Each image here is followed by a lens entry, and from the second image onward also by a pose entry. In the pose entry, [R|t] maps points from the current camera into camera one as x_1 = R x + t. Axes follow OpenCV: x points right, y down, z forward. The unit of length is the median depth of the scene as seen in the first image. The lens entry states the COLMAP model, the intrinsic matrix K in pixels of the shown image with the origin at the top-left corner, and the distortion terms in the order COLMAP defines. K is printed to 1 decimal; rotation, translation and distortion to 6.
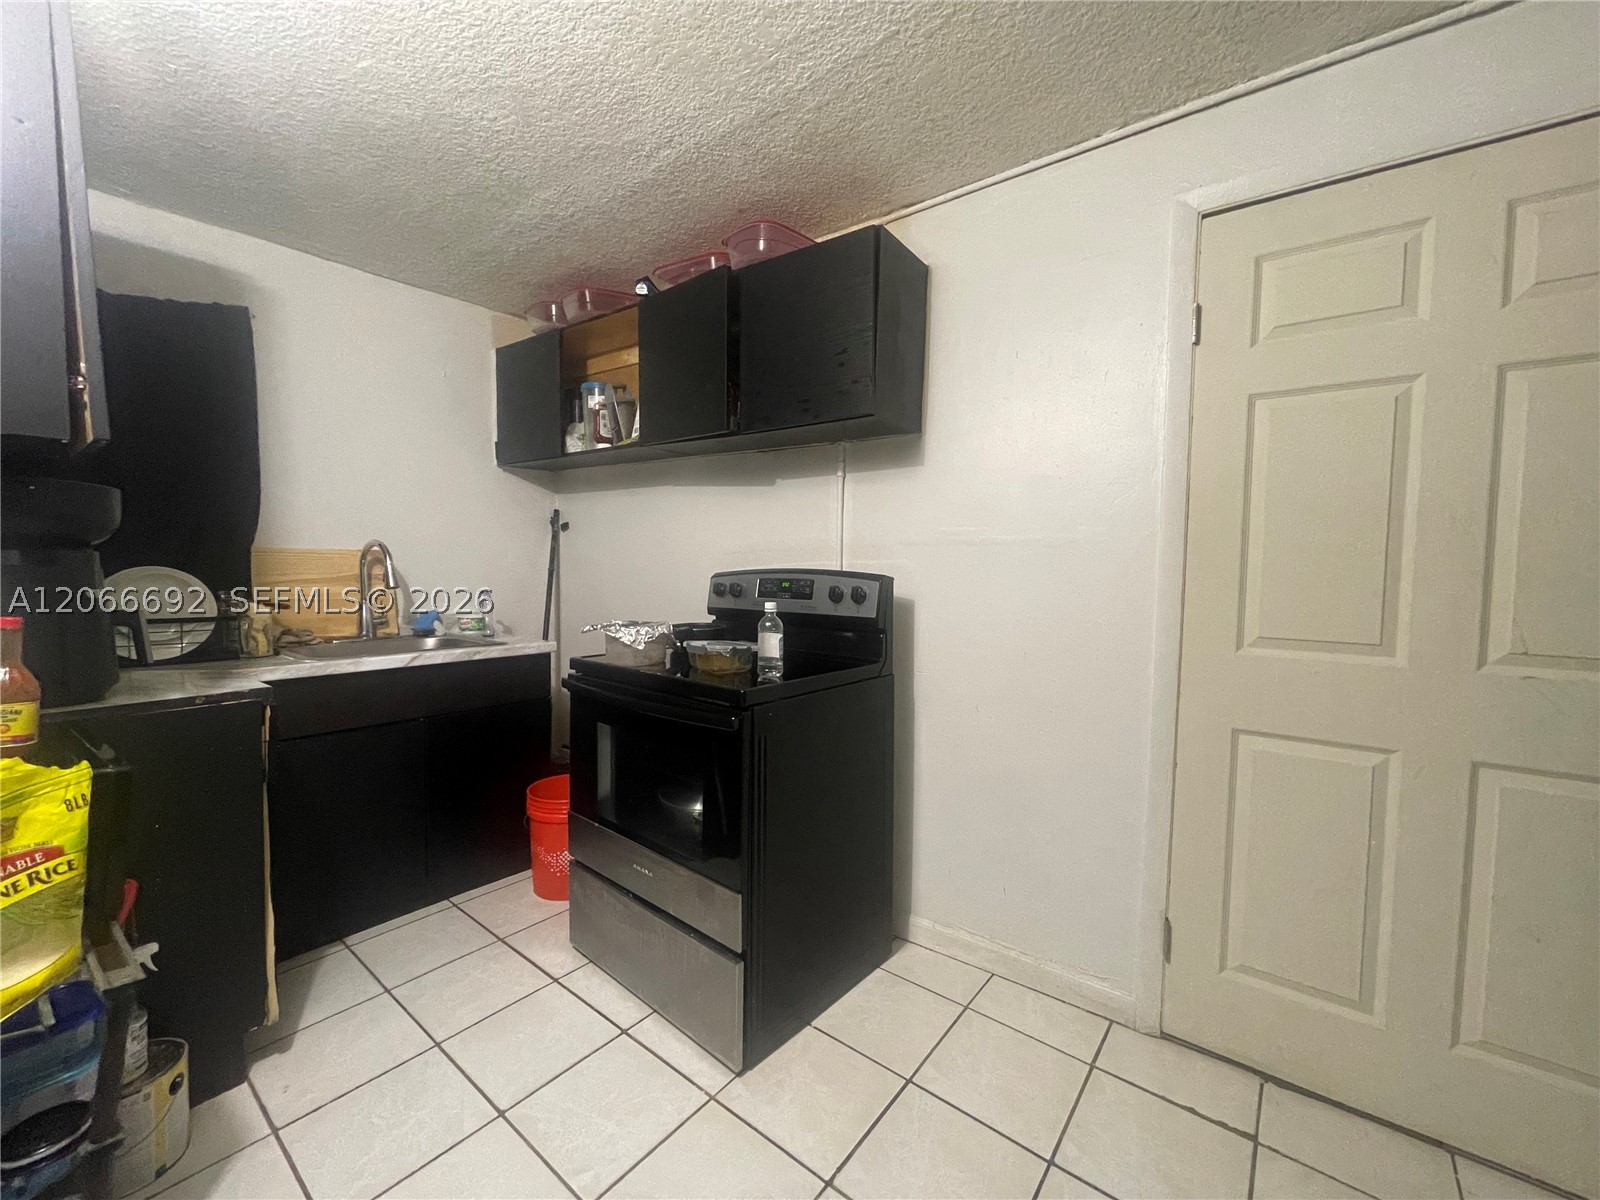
lens RADIAL K [[645.9, 0, 796.9], [0, 645.9, 599.8], [0, 0, 1]] dist [-0.002199, 0.001119]
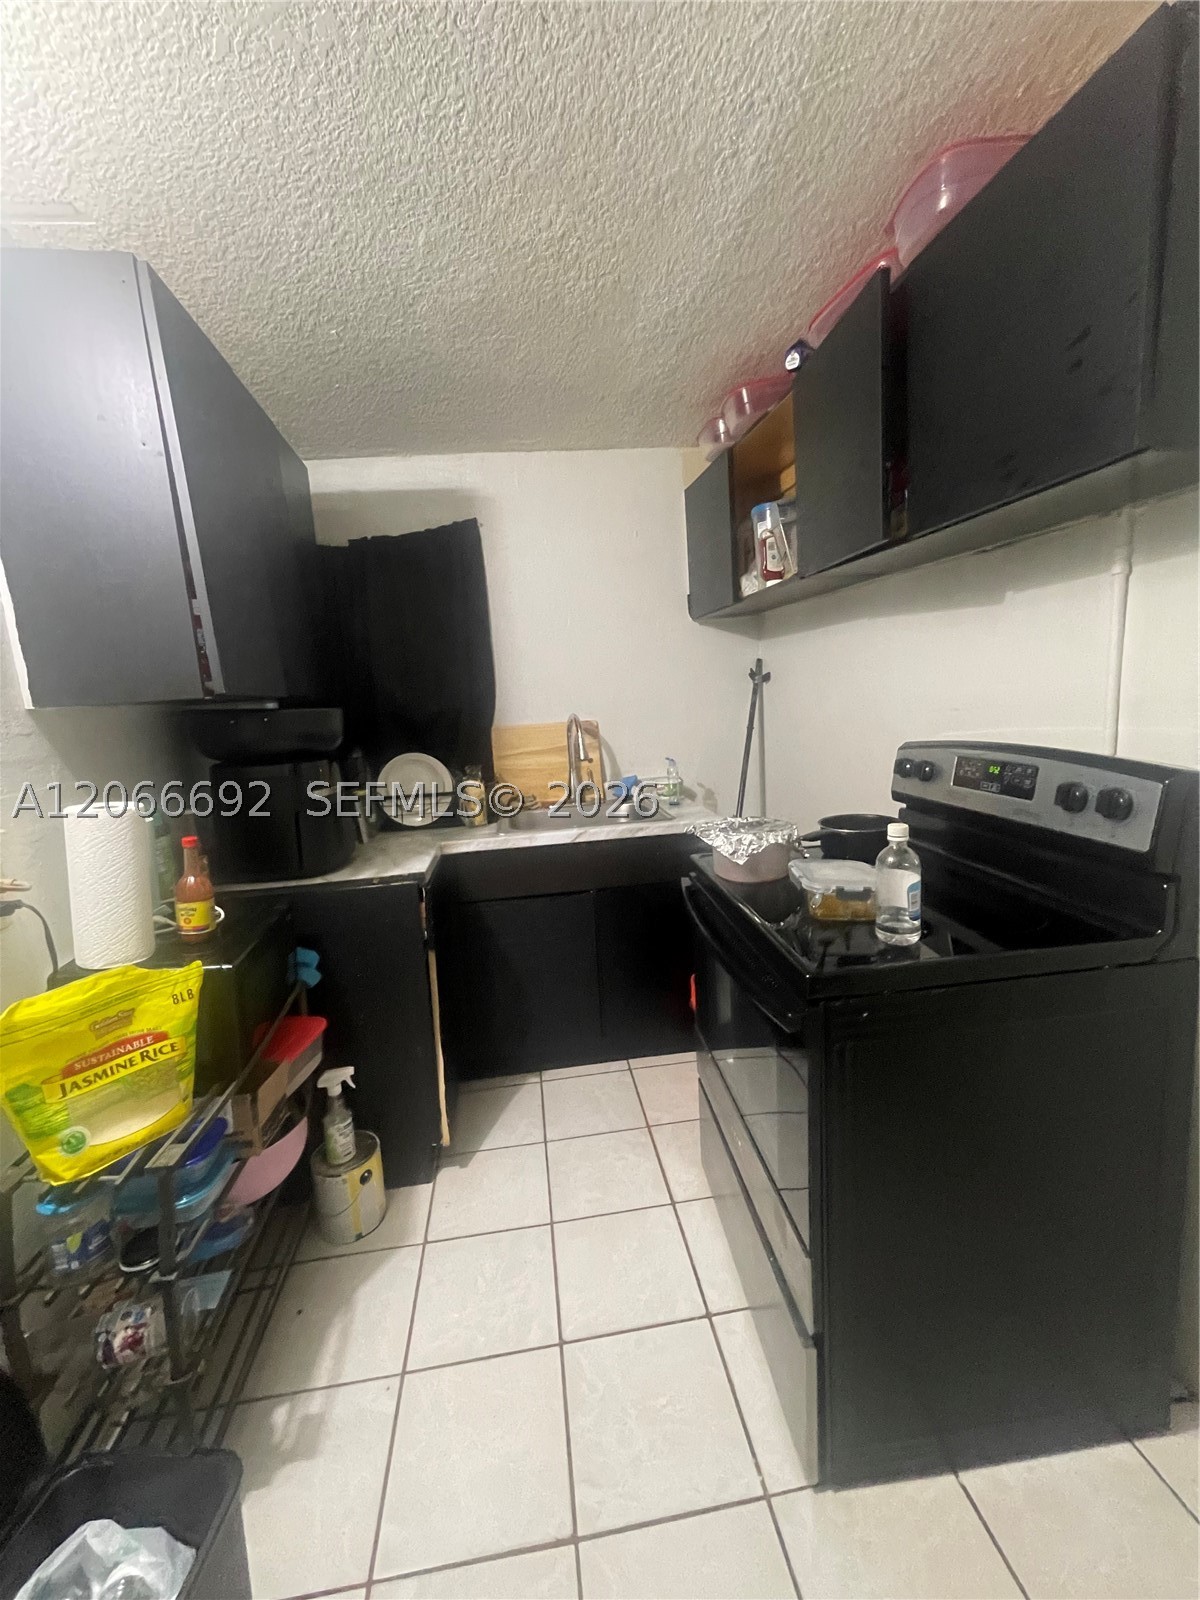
lens RADIAL K [[645.9, 0, 607.1], [0, 645.9, 796.5], [0, 0, 1]] dist [-0.002199, 0.001119]
pose [[0.724379, 0.050435, -0.687554, 0.159578], [0.032818, 0.993667, 0.107466, -0.086566], [0.688620, -0.100410, 0.718137, 0.325052]]
